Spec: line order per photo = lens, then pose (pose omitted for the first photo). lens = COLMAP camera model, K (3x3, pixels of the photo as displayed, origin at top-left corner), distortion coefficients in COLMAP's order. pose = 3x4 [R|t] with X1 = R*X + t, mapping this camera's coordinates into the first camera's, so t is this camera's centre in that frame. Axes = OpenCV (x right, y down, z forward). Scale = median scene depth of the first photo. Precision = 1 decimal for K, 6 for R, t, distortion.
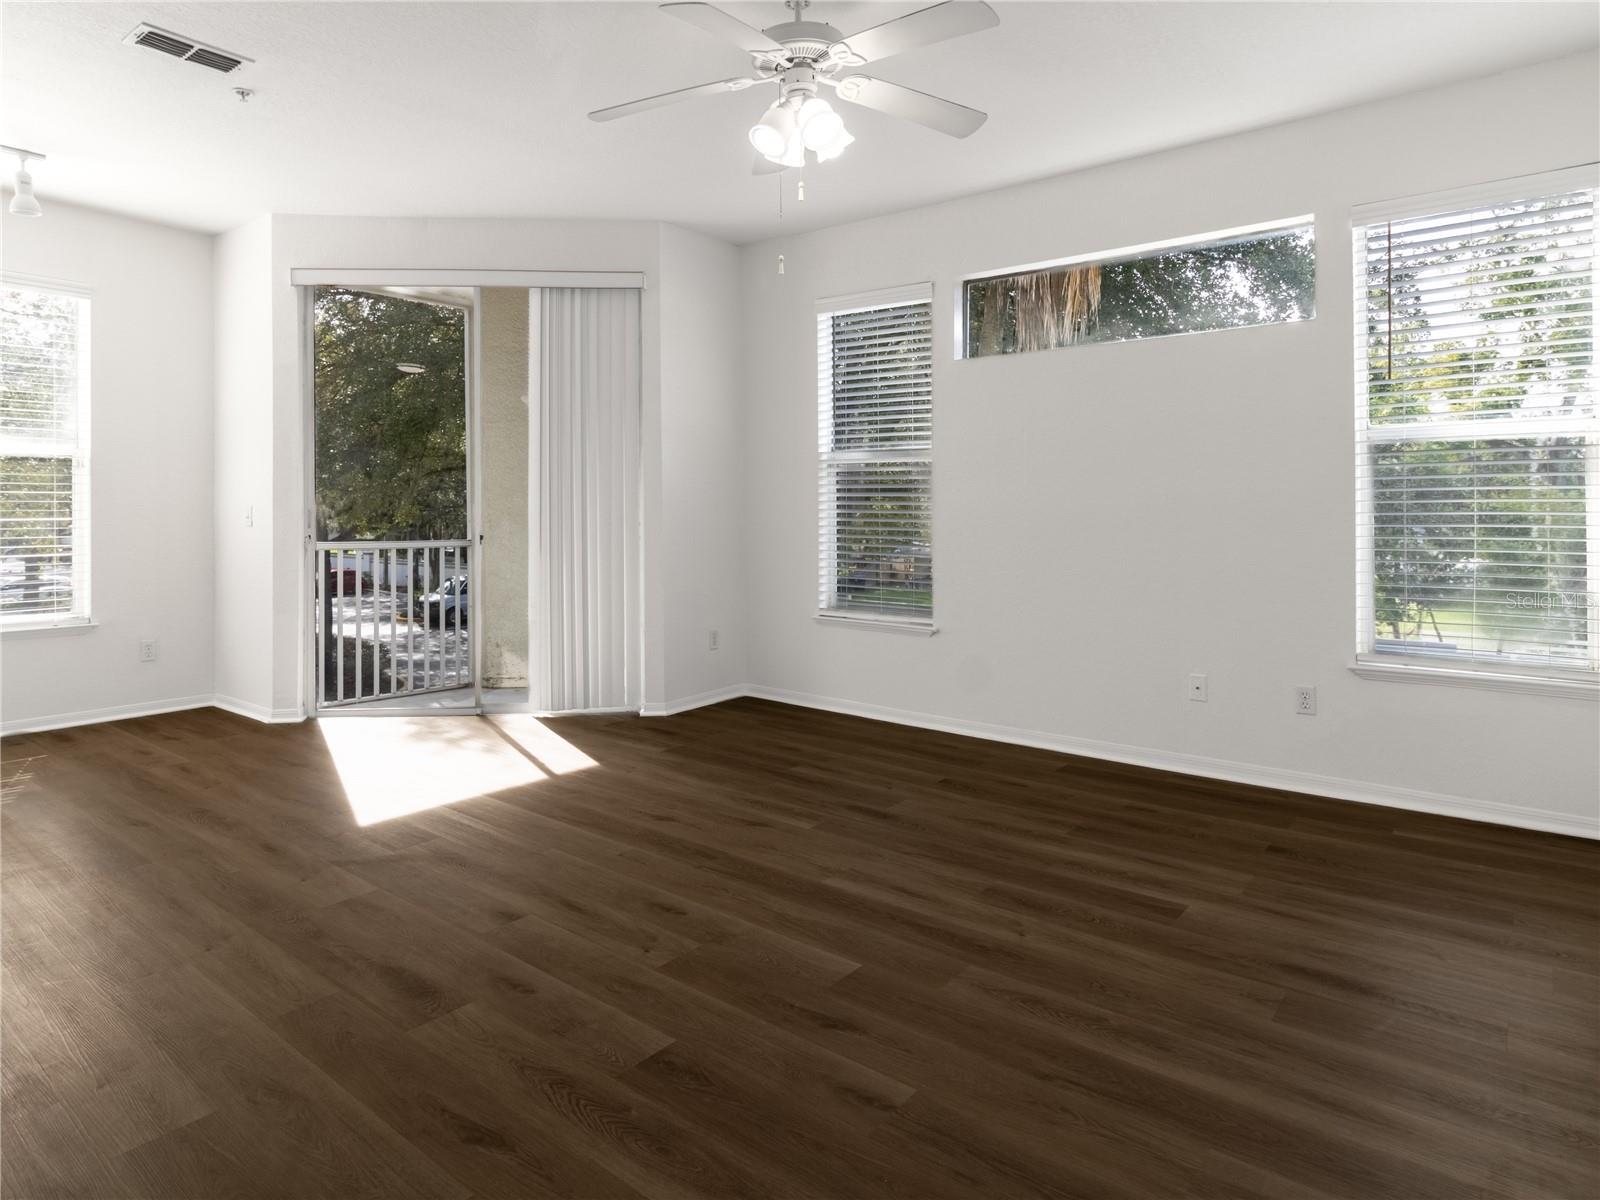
lens RADIAL K [[941.7, 0, 744.7], [0, 941.7, 616.8], [0, 0, 1]] dist [0.004357, -0.001140]
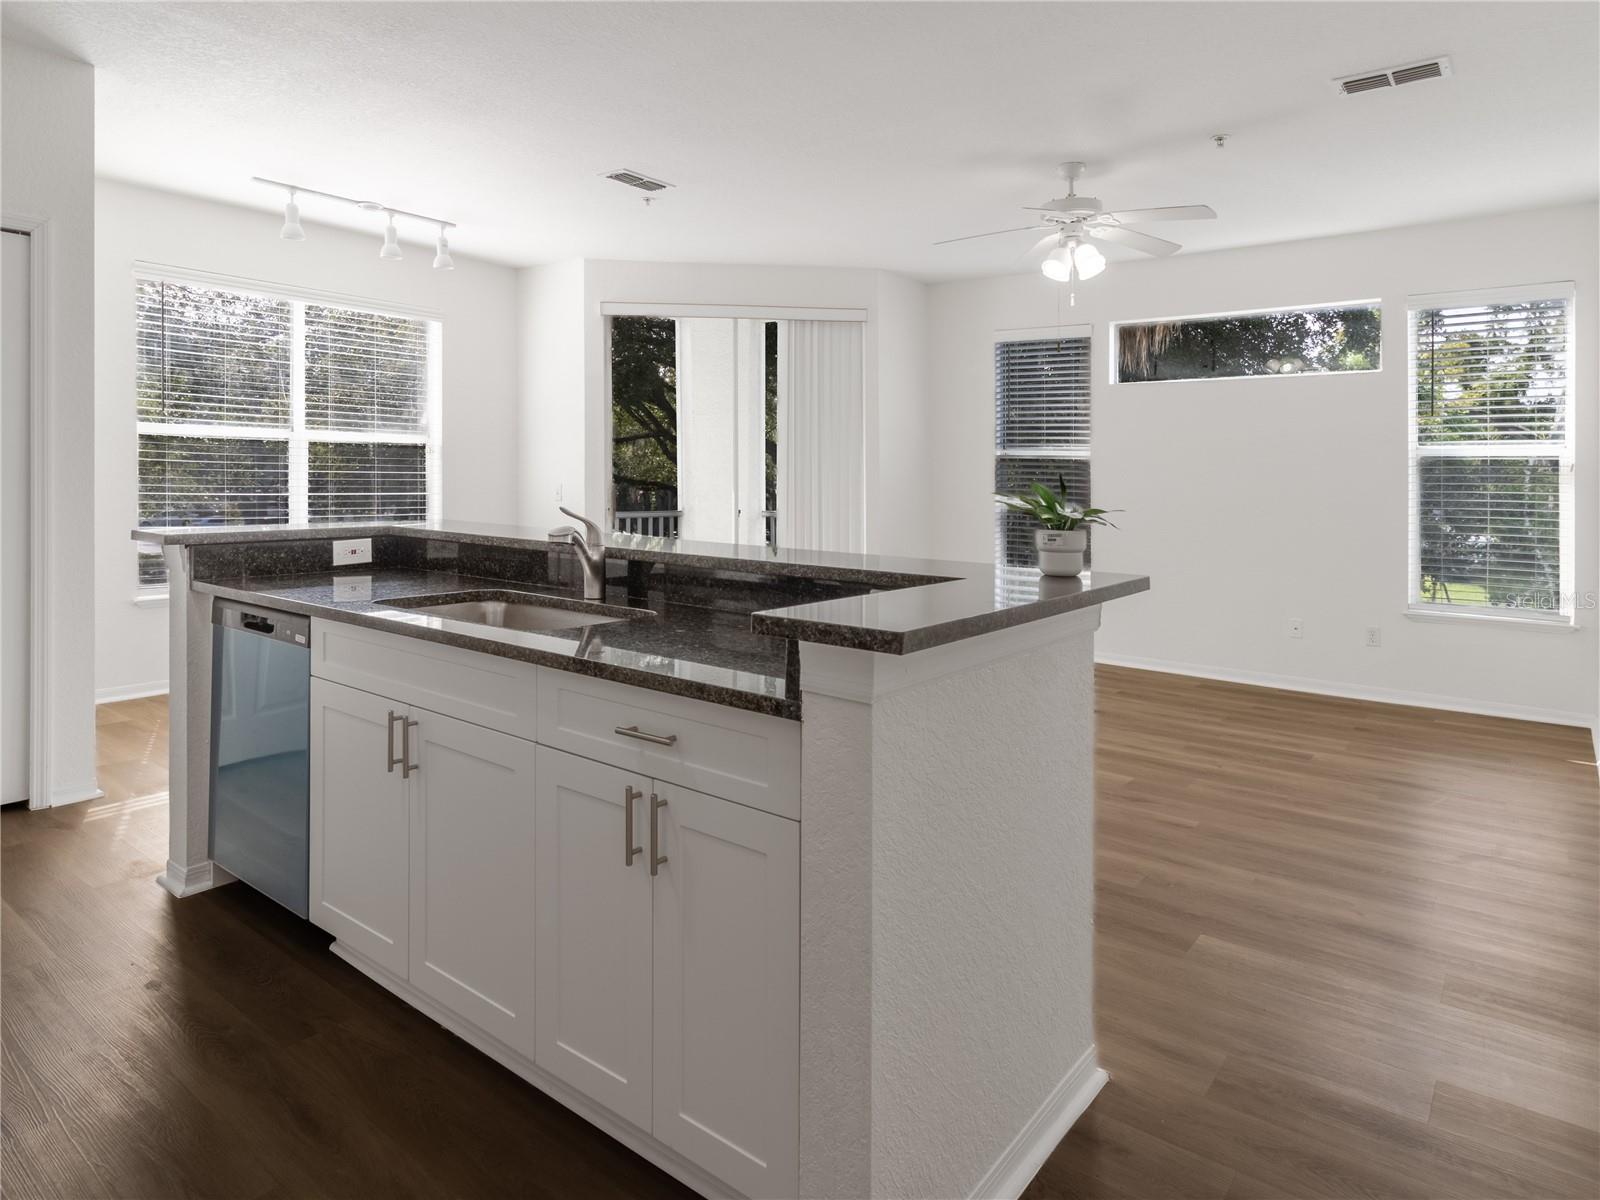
lens RADIAL K [[941.7, 0, 805.8], [0, 941.7, 591.3], [0, 0, 1]] dist [0.004357, -0.001140]
pose [[0.999210, 0.011101, 0.038149, -0.311157], [-0.011472, 0.999889, 0.009507, 0.014228], [-0.038039, -0.009938, 0.999227, -0.387525]]
